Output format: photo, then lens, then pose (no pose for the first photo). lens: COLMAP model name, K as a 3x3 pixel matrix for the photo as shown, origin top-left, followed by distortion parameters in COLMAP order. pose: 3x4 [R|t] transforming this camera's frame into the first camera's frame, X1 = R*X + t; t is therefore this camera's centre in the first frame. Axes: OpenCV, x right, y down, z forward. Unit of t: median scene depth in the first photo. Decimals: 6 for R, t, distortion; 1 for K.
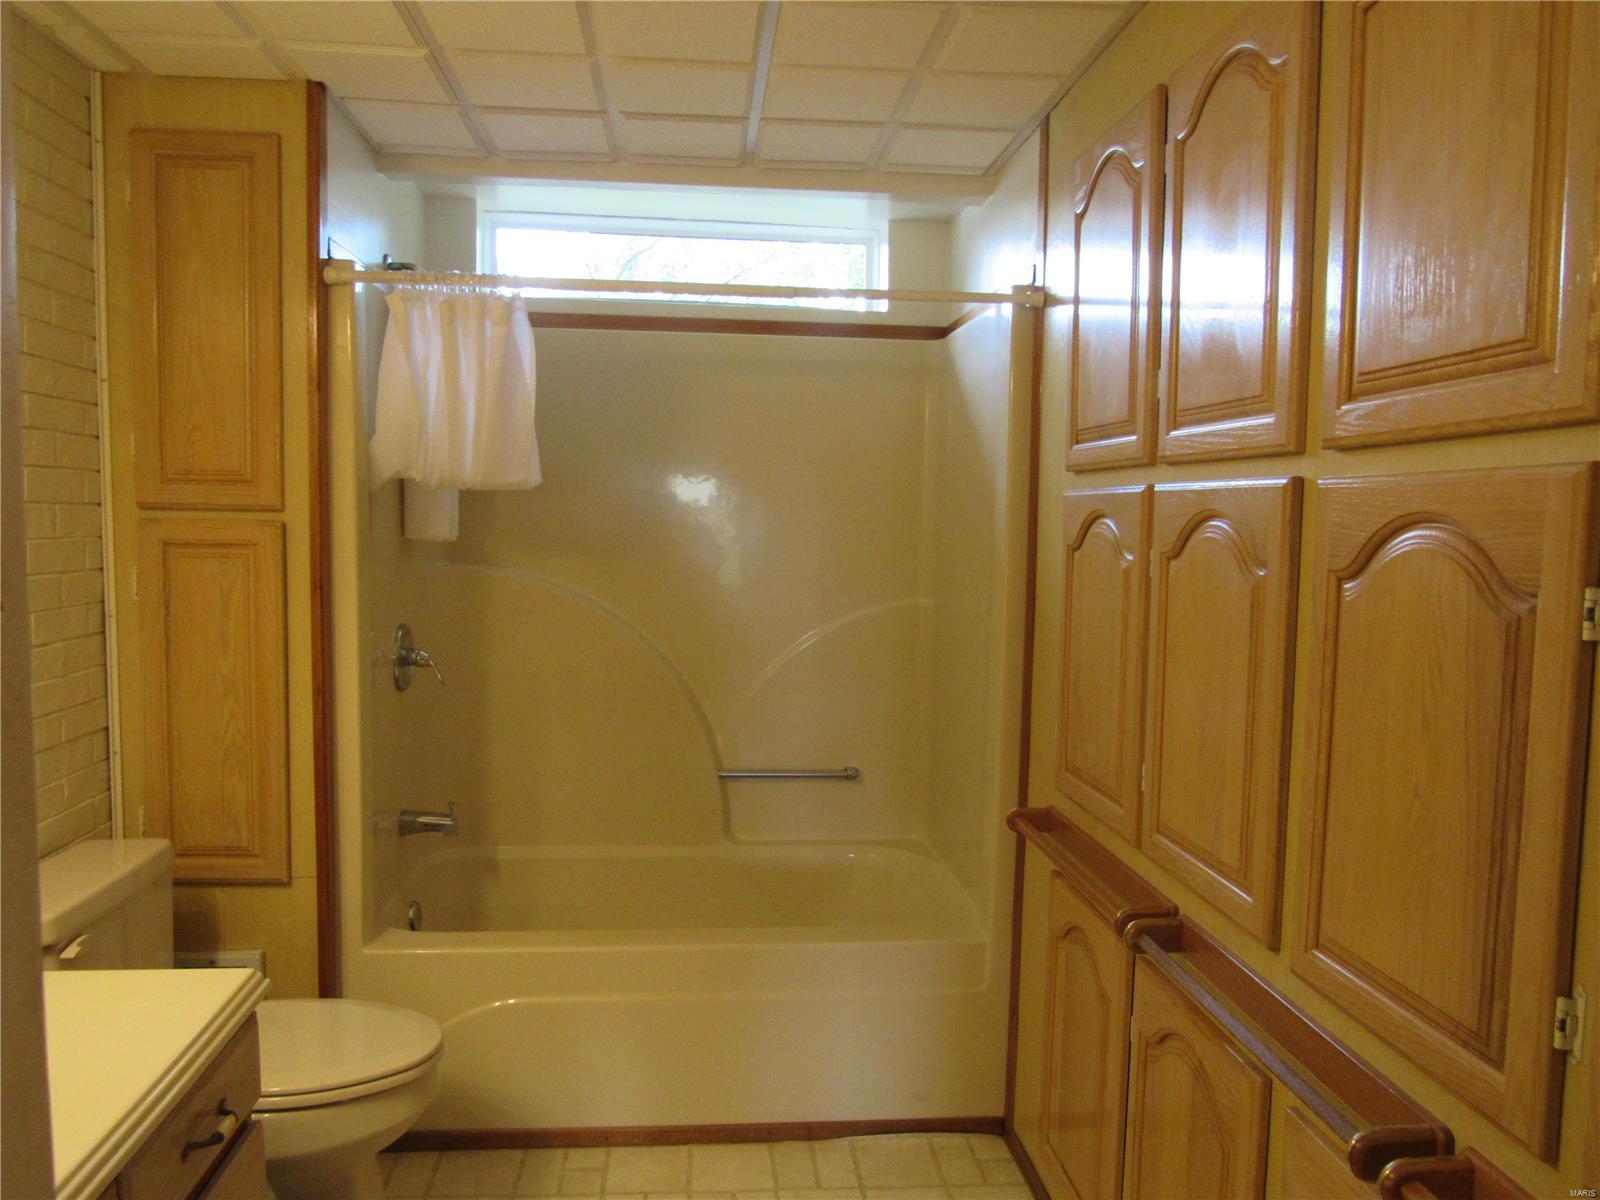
lens RADIAL K [[1151.5, 0, 800.0], [0, 1151.5, 600.0], [0, 0, 1]] dist [-0.024251, -0.000148]
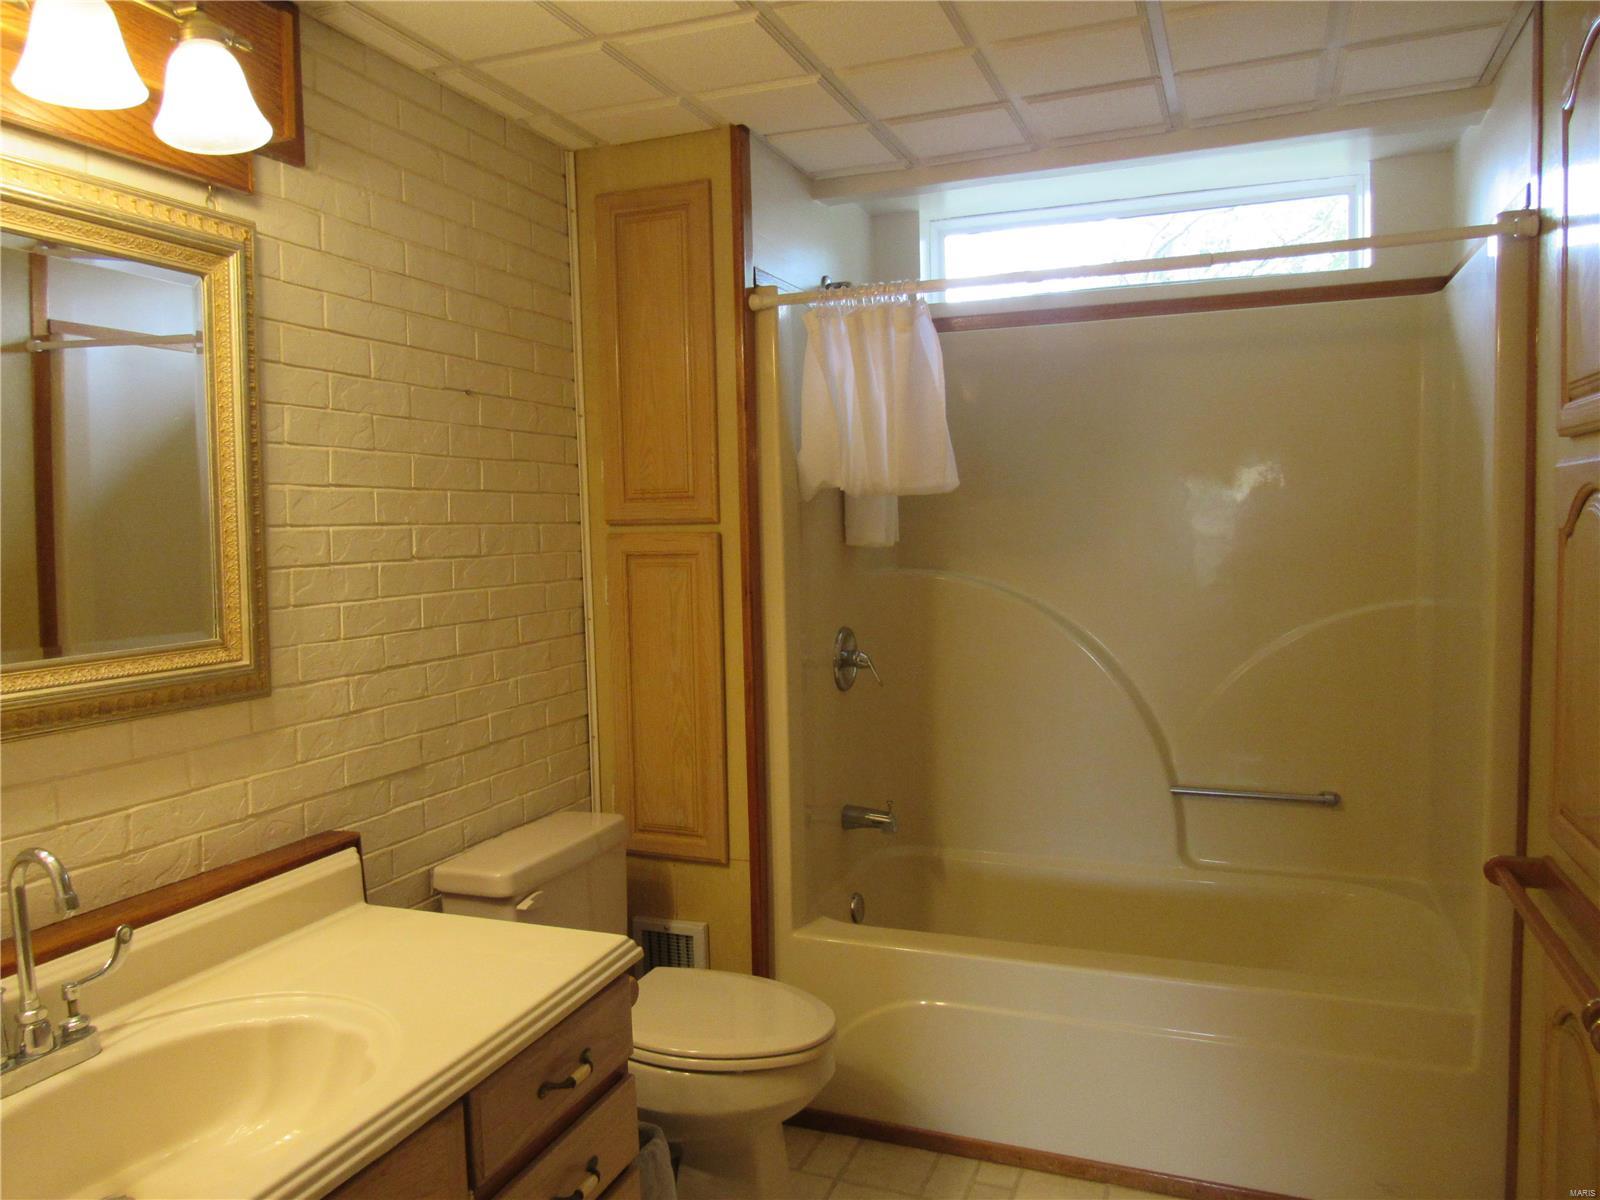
lens RADIAL K [[1158.4, 0, 800.0], [0, 1158.4, 600.0], [0, 0, 1]] dist [-0.023390, 0.015074]
pose [[0.891455, -0.007906, -0.453040, 0.116703], [0.005675, 0.999964, -0.006284, 0.003368], [0.453073, 0.003031, 0.891468, 0.049362]]
